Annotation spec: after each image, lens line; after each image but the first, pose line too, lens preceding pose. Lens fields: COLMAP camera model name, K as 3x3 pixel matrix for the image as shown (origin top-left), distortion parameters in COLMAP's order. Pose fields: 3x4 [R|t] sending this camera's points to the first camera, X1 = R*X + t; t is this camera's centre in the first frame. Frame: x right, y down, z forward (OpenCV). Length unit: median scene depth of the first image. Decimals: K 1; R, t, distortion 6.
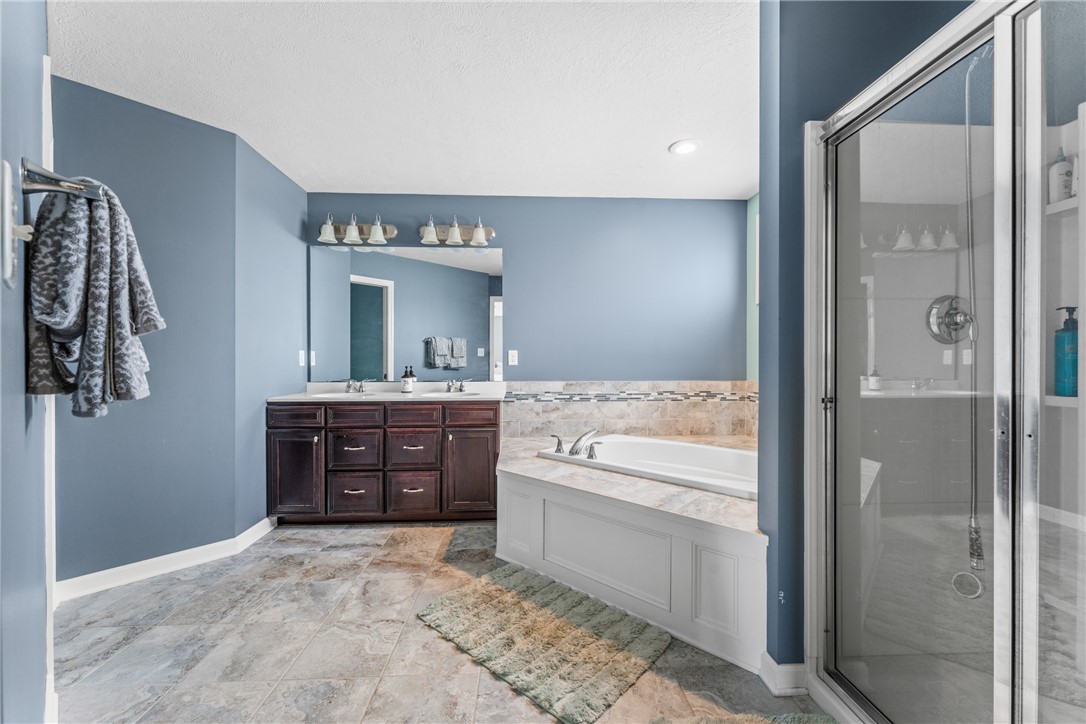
lens RADIAL K [[435.9, 0, 549.6], [0, 435.9, 362.1], [0, 0, 1]] dist [0.002859, -0.000589]
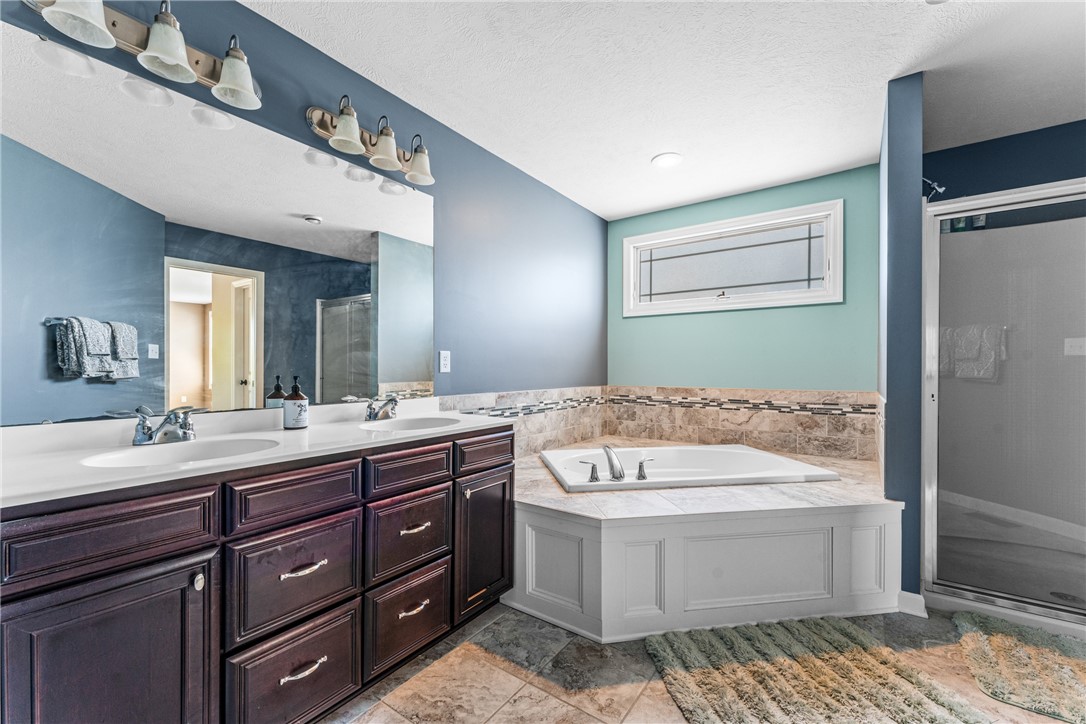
lens RADIAL K [[435.9, 0, 546.6], [0, 435.9, 366.7], [0, 0, 1]] dist [0.002859, -0.000589]
pose [[0.622670, 0.003308, 0.782477, -0.518306], [-0.000972, 0.999994, -0.003454, -0.000227], [-0.782484, 0.001390, 0.622670, 0.444291]]
